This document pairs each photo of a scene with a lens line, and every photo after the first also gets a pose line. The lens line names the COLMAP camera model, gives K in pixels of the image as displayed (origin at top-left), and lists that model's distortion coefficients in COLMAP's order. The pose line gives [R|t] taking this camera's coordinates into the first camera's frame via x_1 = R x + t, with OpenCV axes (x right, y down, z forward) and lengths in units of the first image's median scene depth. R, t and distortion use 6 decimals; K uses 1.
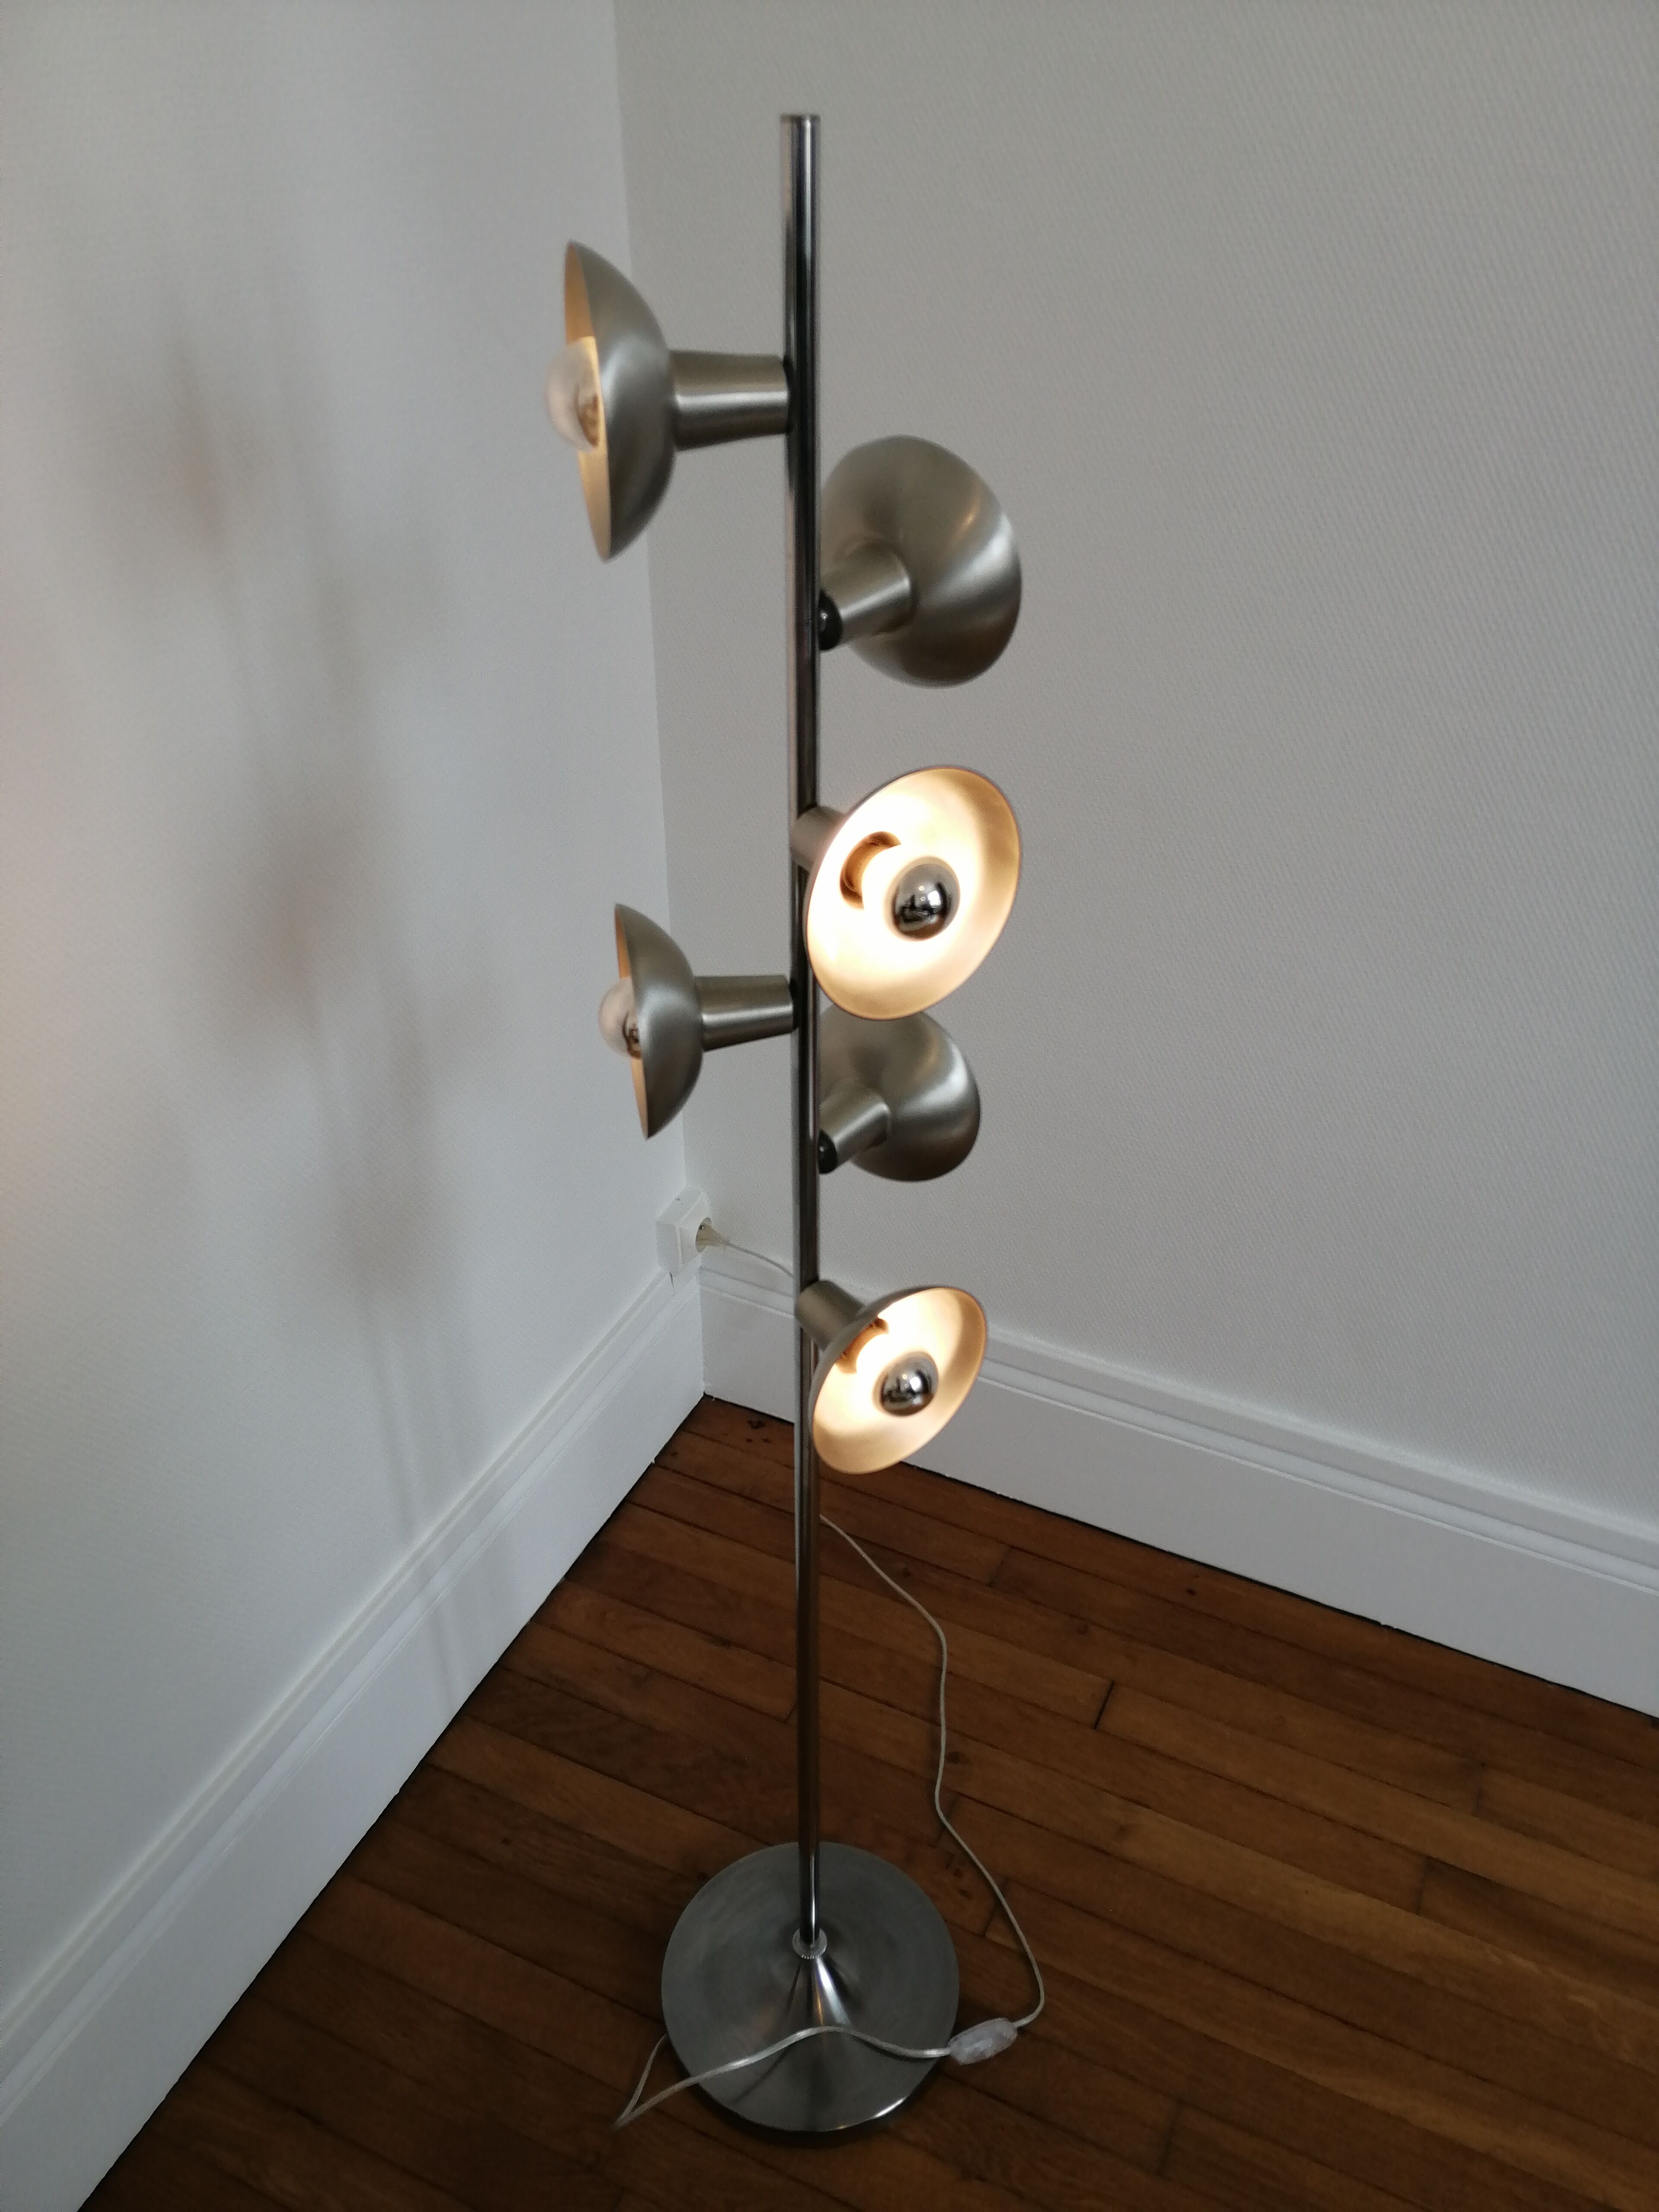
lens RADIAL K [[1735.7, 0, 834.5], [0, 1735.7, 1104.0], [0, 0, 1]] dist [0.030286, -0.047280]
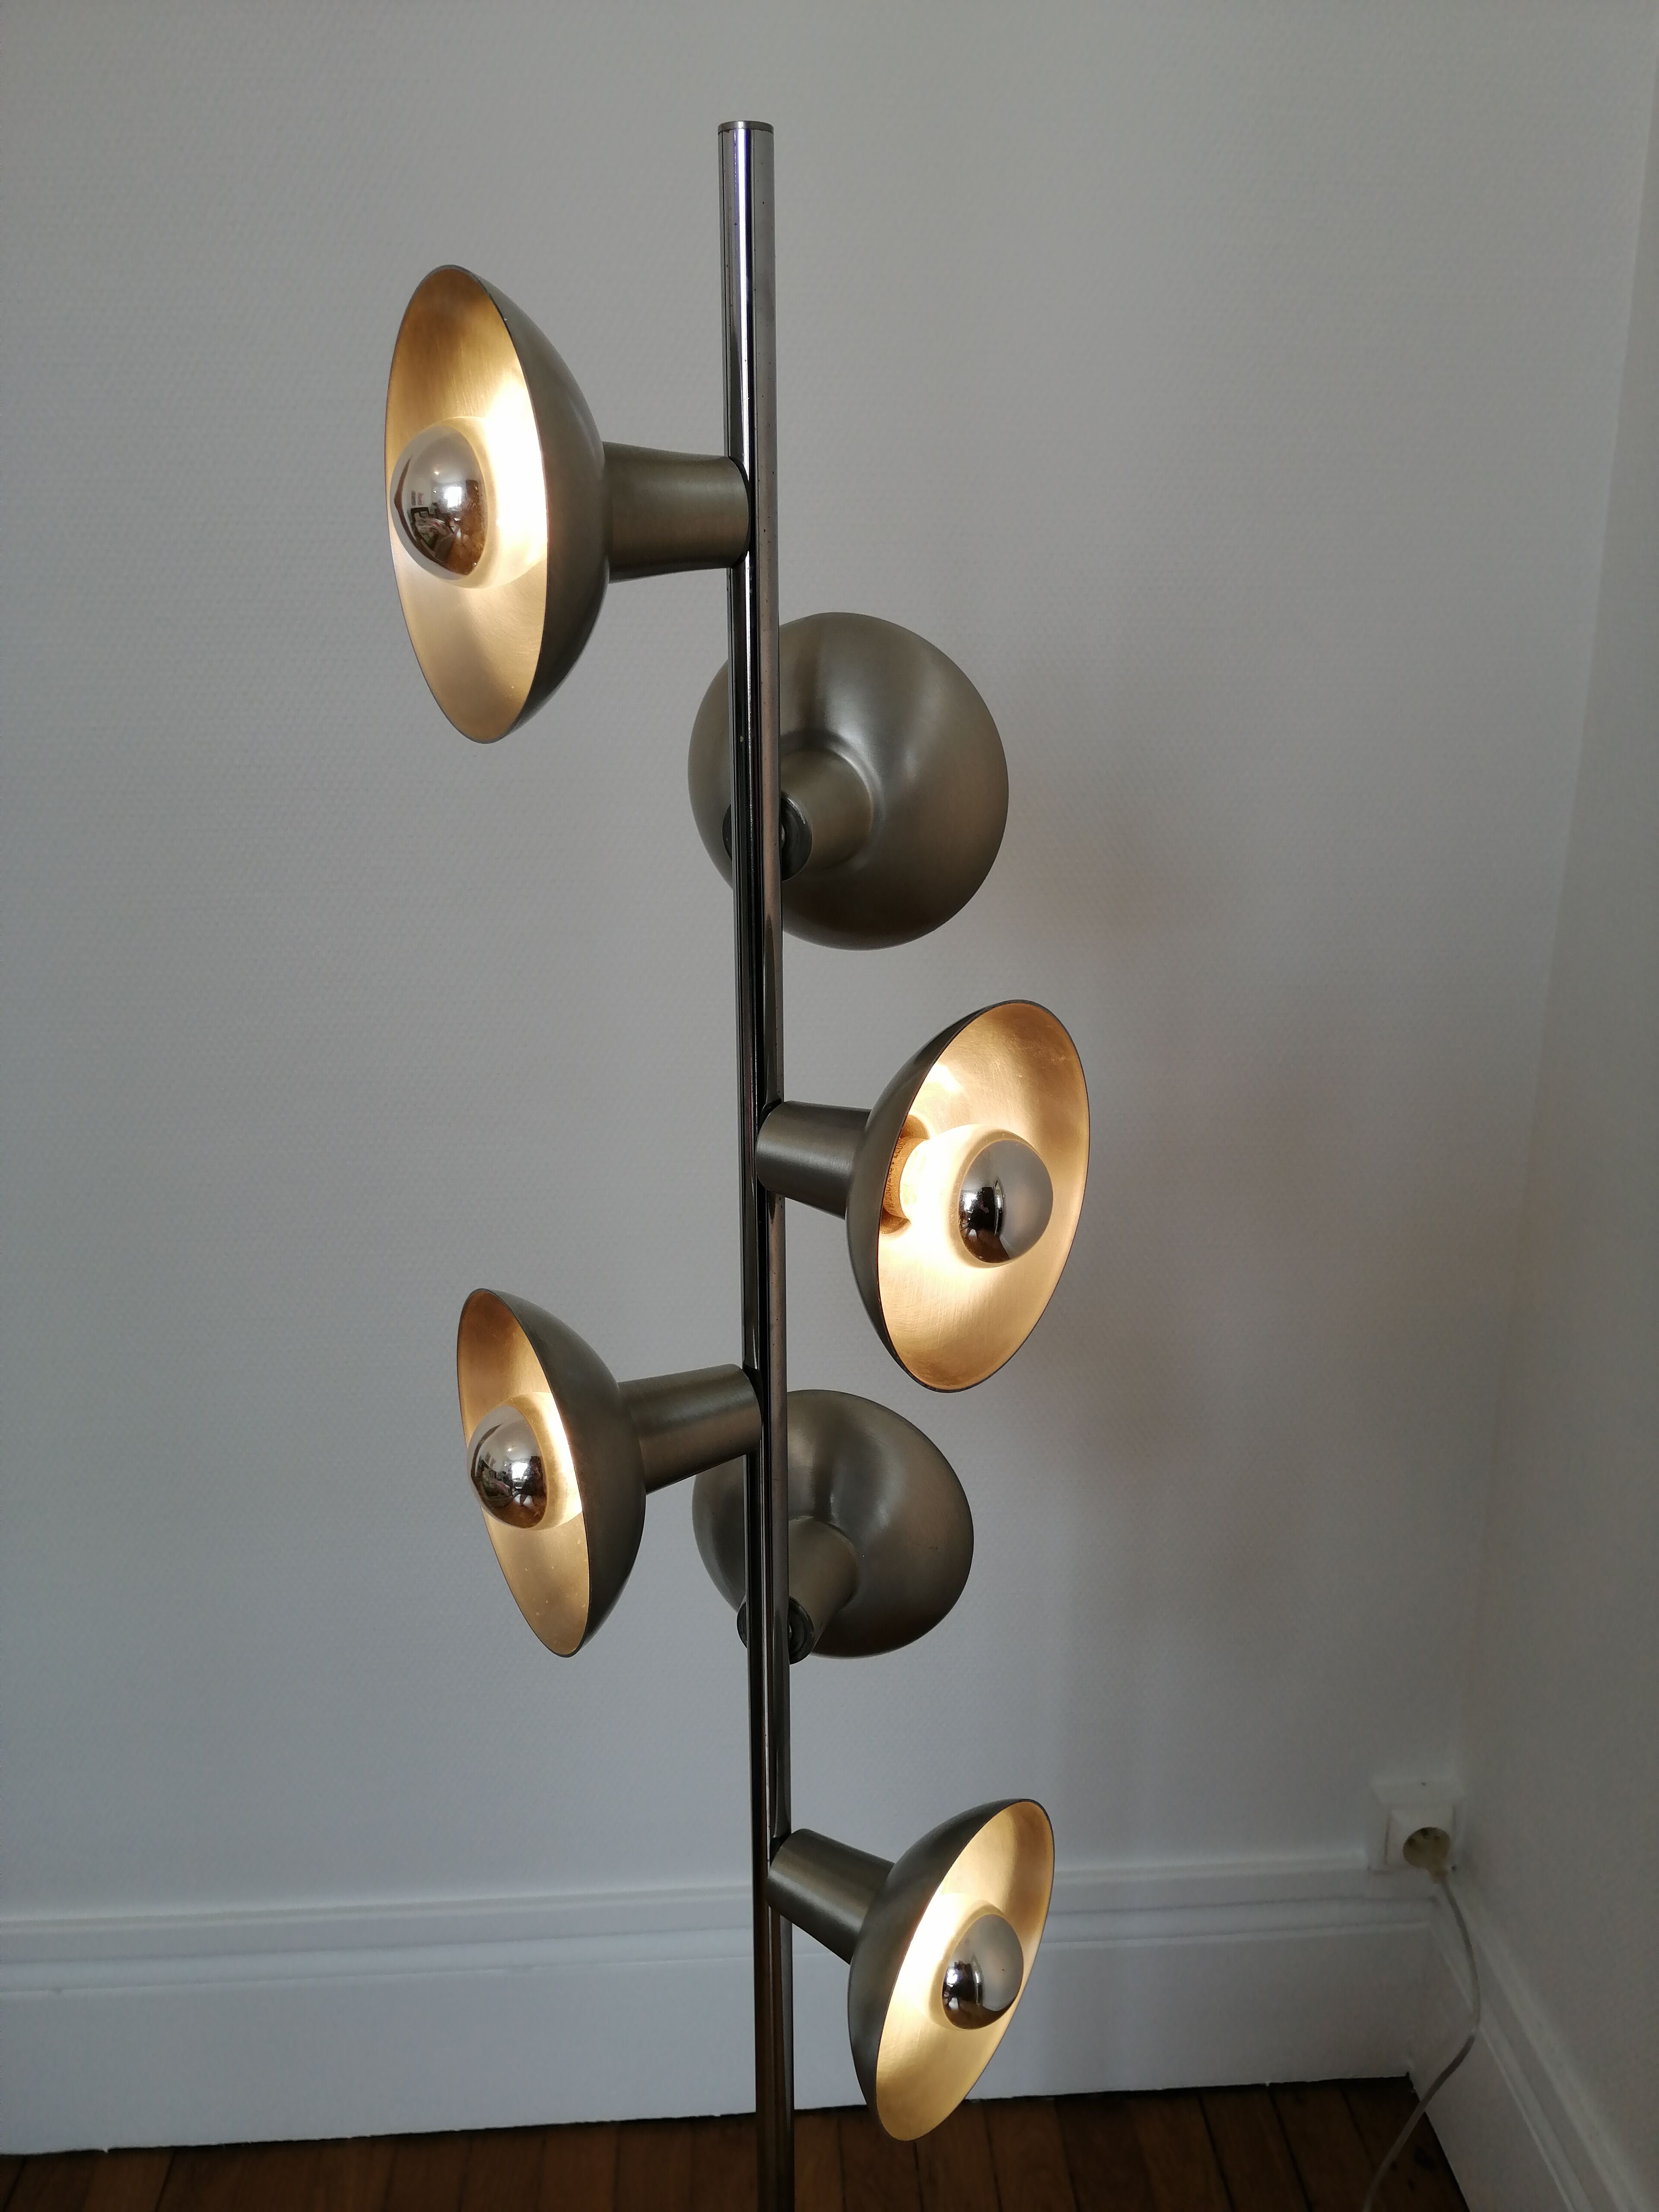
lens RADIAL K [[1735.7, 0, 827.3], [0, 1735.7, 1111.6], [0, 0, 1]] dist [0.030286, -0.047280]
pose [[0.474358, 0.268698, -0.838323, 0.413434], [-0.478782, 0.877872, 0.010459, -0.101916], [0.738750, 0.396413, 0.545073, 0.364167]]
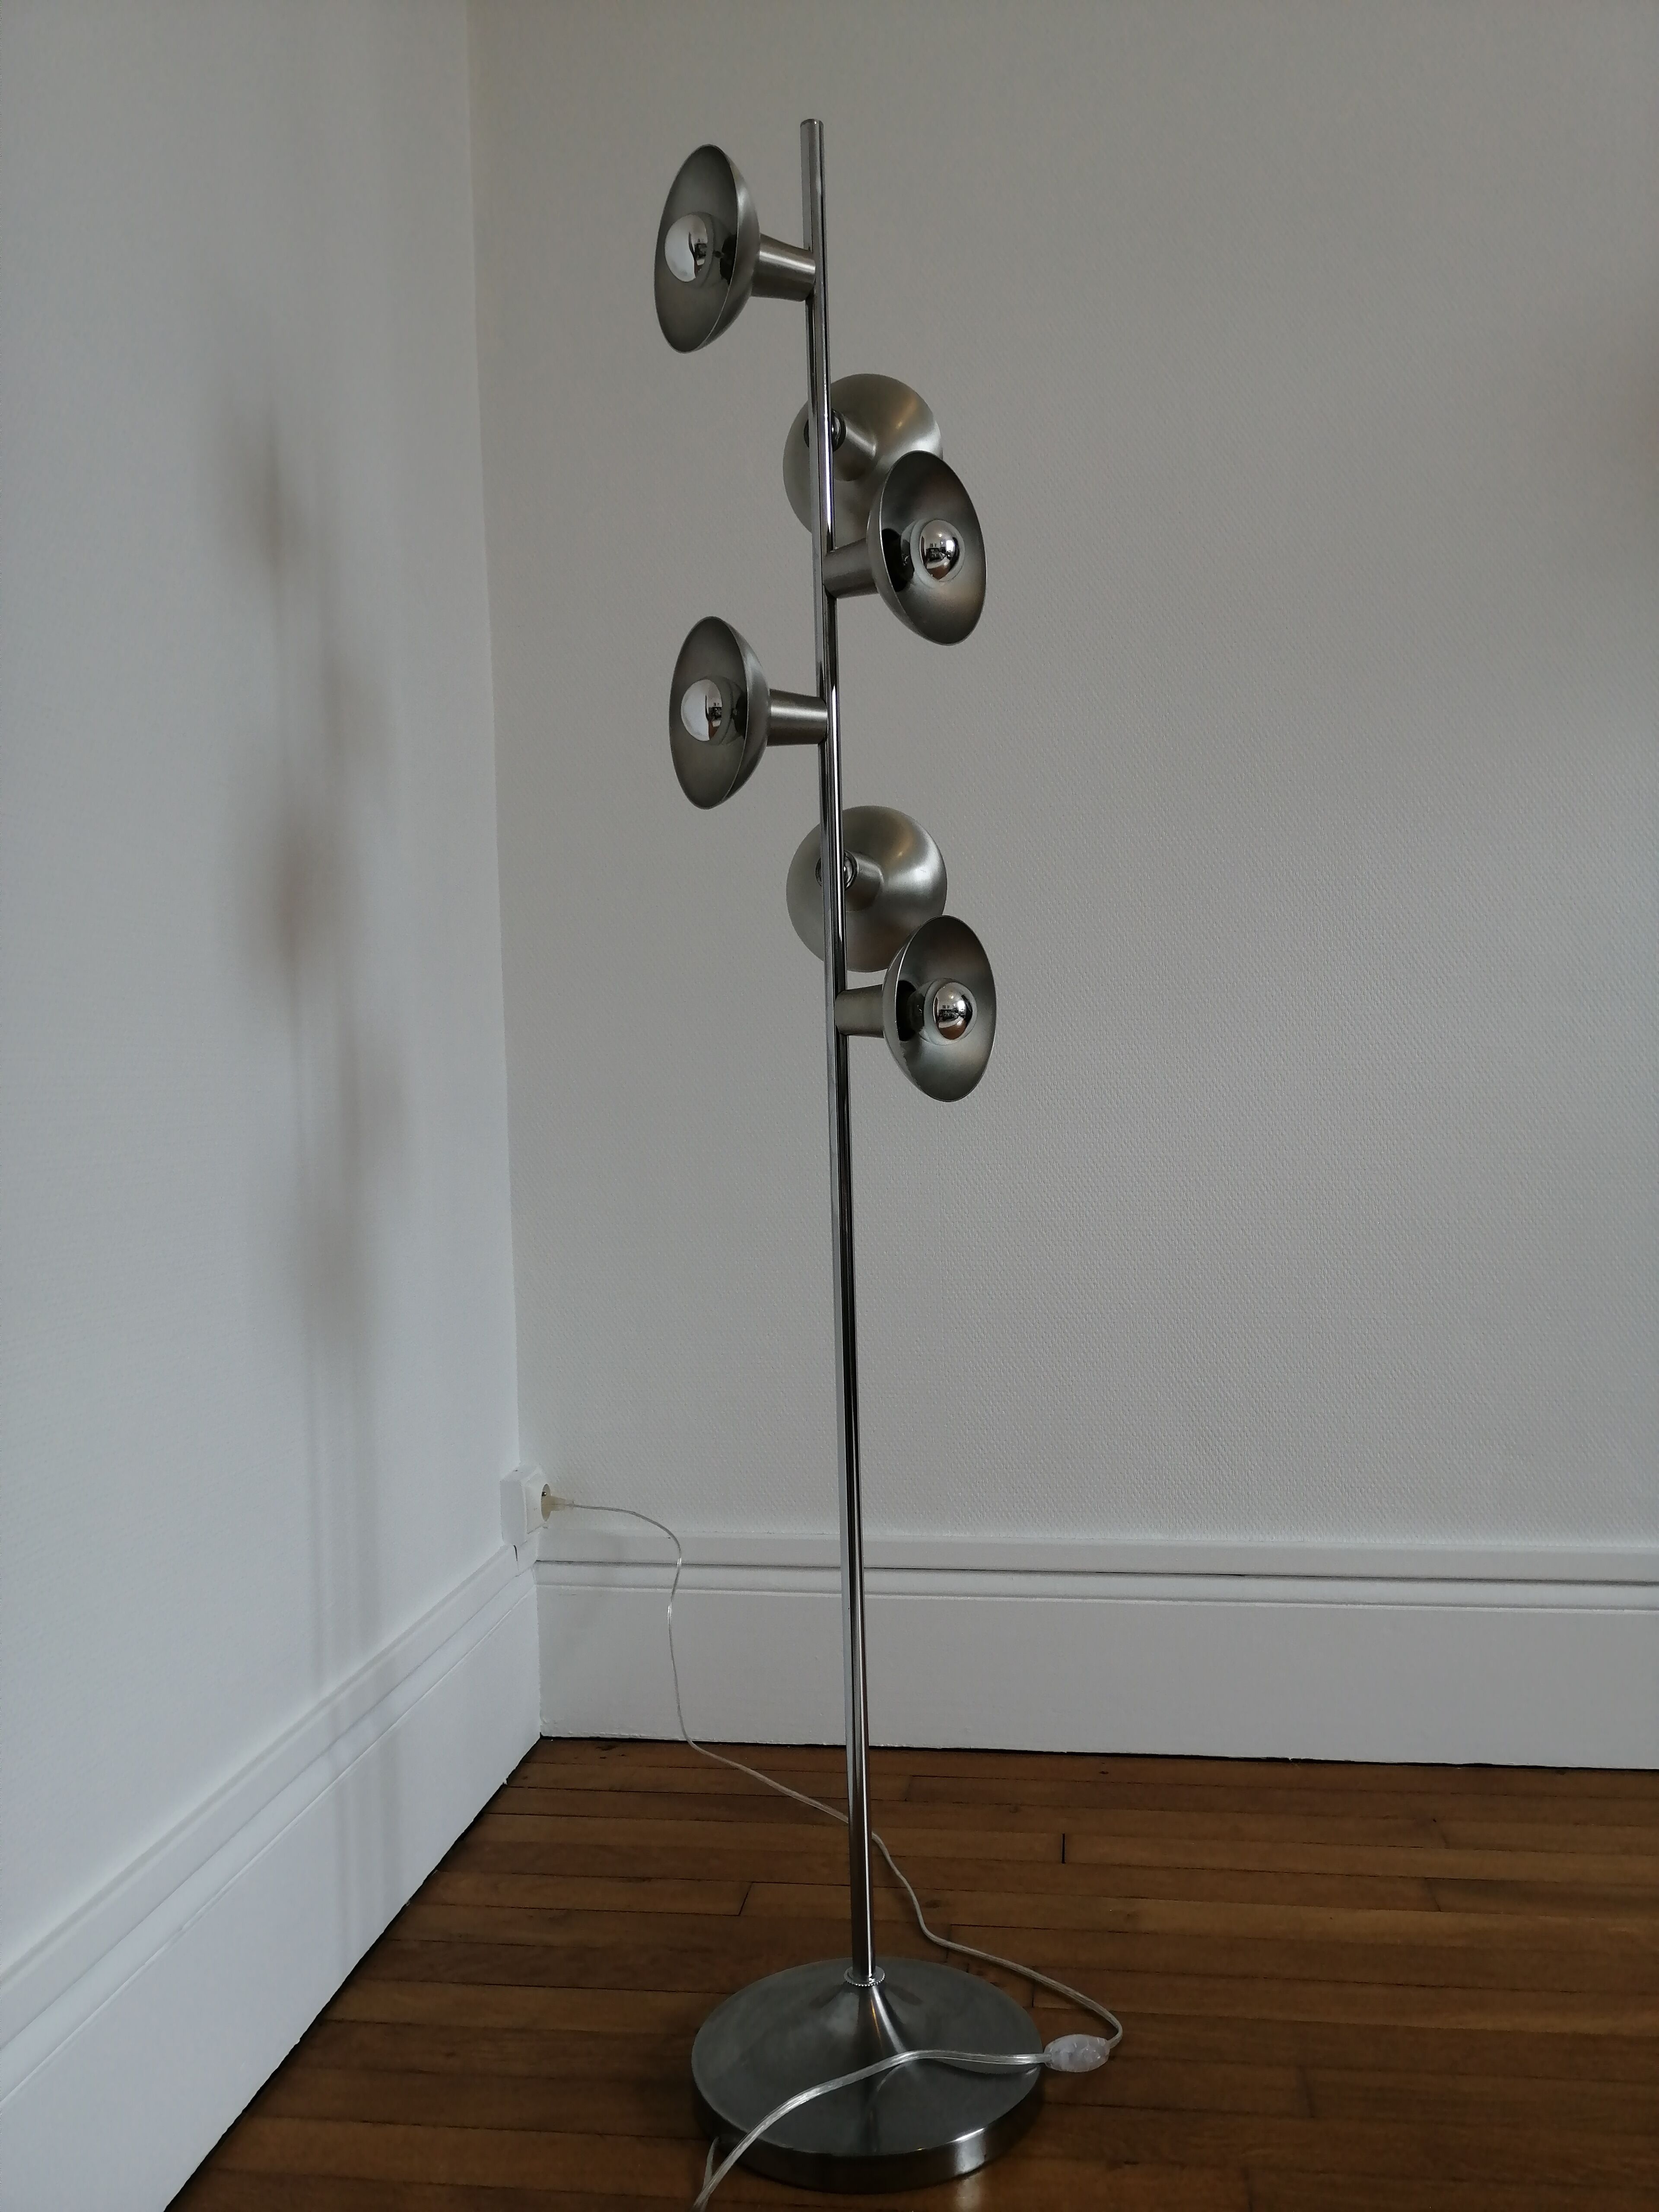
lens RADIAL K [[1735.7, 0, 831.1], [0, 1735.7, 1112.0], [0, 0, 1]] dist [0.030286, -0.047280]
pose [[0.955392, -0.037698, 0.292926, -0.248363], [0.188534, 0.841289, -0.506644, 0.514664], [-0.227336, 0.539270, 0.810868, 0.062626]]
